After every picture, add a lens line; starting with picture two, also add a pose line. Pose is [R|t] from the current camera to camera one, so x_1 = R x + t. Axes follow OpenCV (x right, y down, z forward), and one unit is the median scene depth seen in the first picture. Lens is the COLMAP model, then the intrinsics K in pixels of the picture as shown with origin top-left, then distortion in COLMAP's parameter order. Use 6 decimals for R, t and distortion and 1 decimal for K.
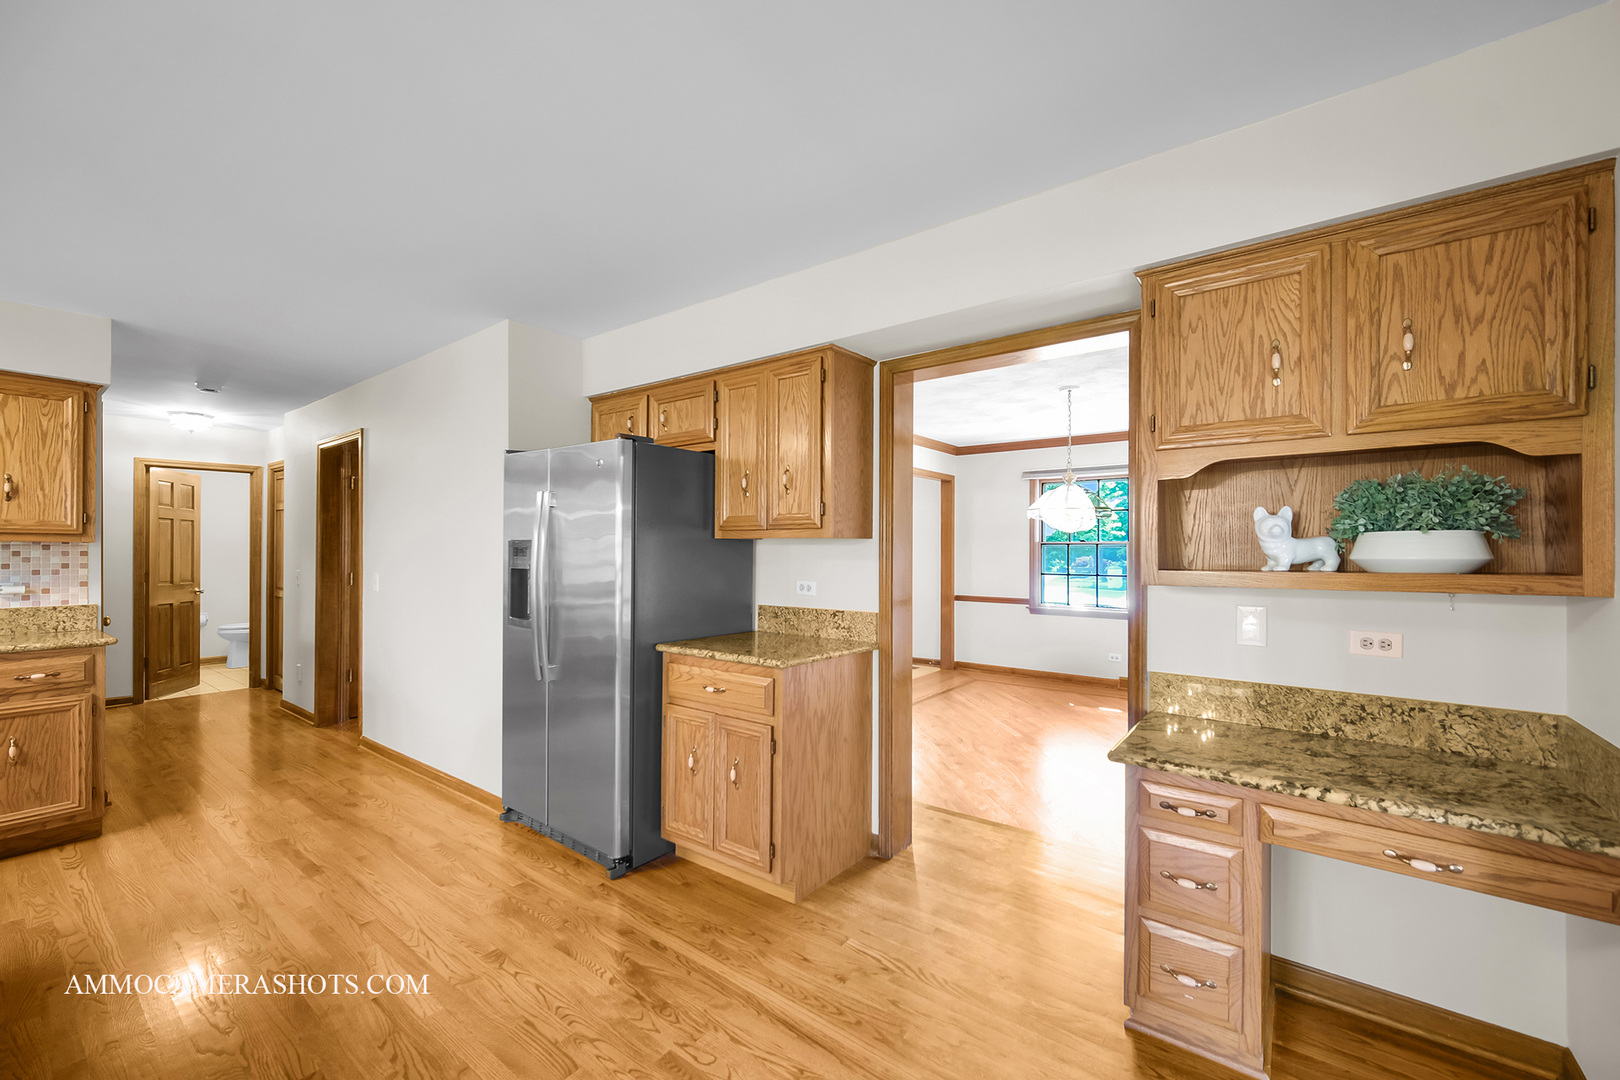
lens RADIAL K [[637.9, 0, 815.3], [0, 637.9, 549.1], [0, 0, 1]] dist [0.000376, 0.000384]
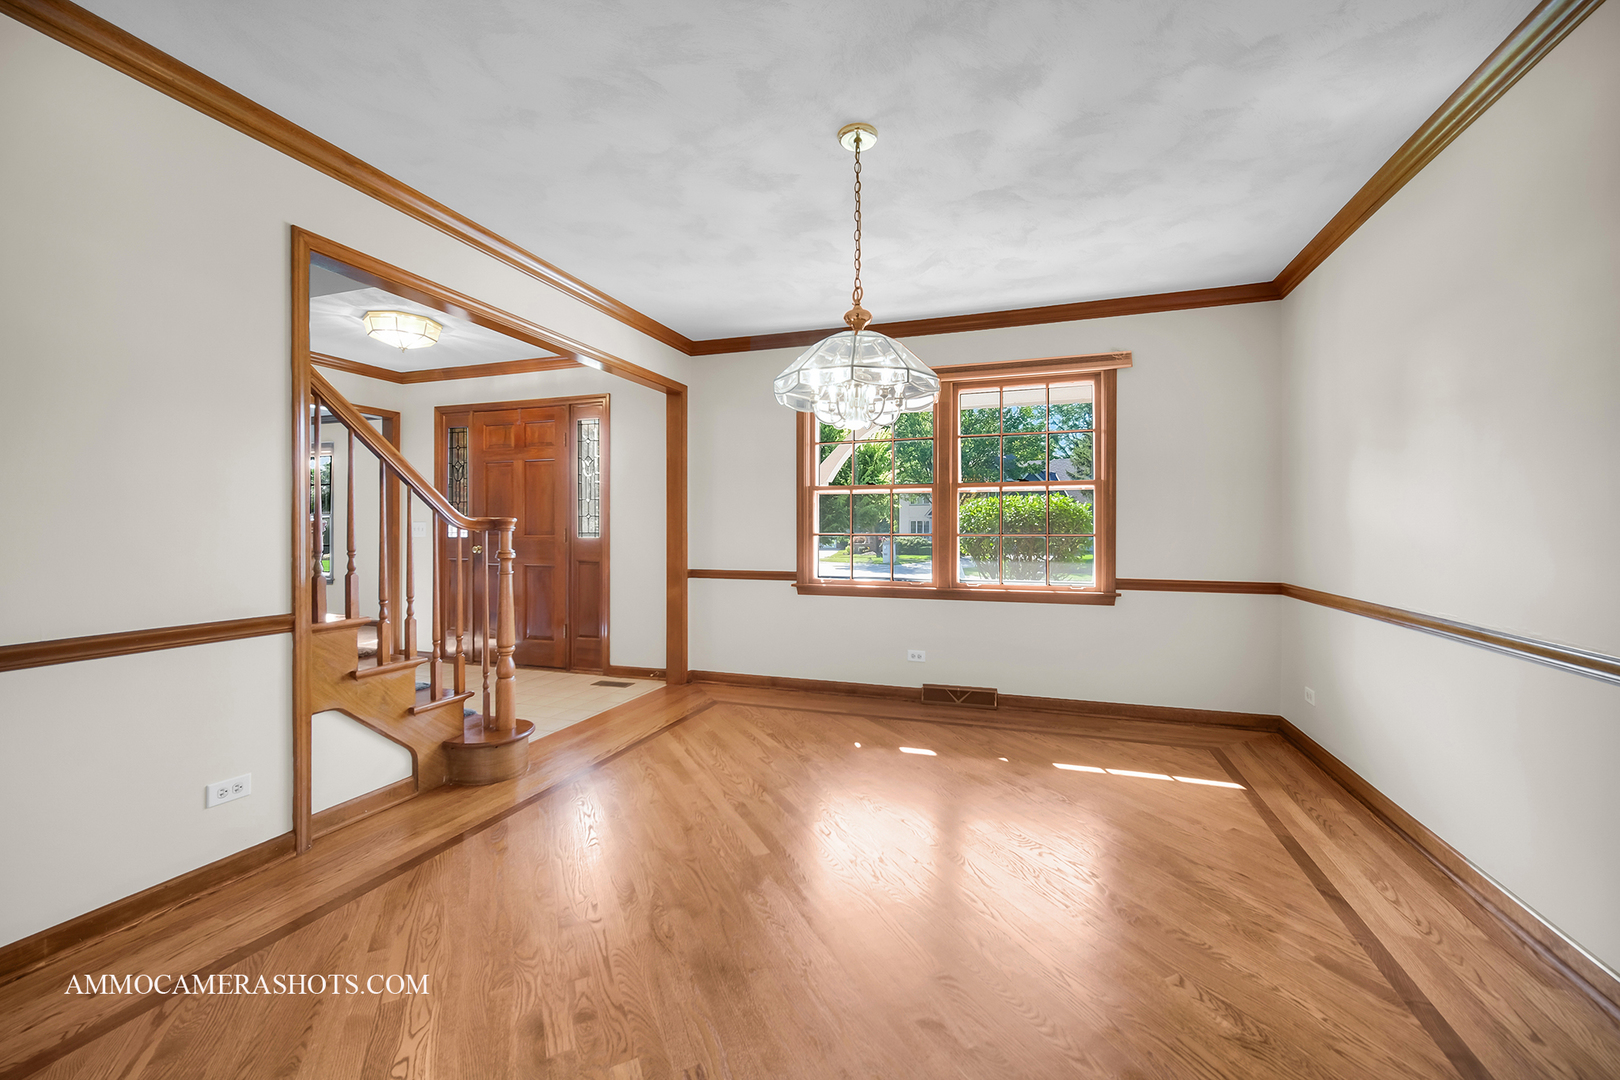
lens RADIAL K [[637.9, 0, 811.4], [0, 637.9, 532.8], [0, 0, 1]] dist [0.000376, 0.000384]
pose [[0.946128, -0.004617, 0.323761, 0.126668], [0.004130, 0.999989, 0.002189, 0.033770], [-0.323767, -0.000734, 0.946136, 0.340024]]
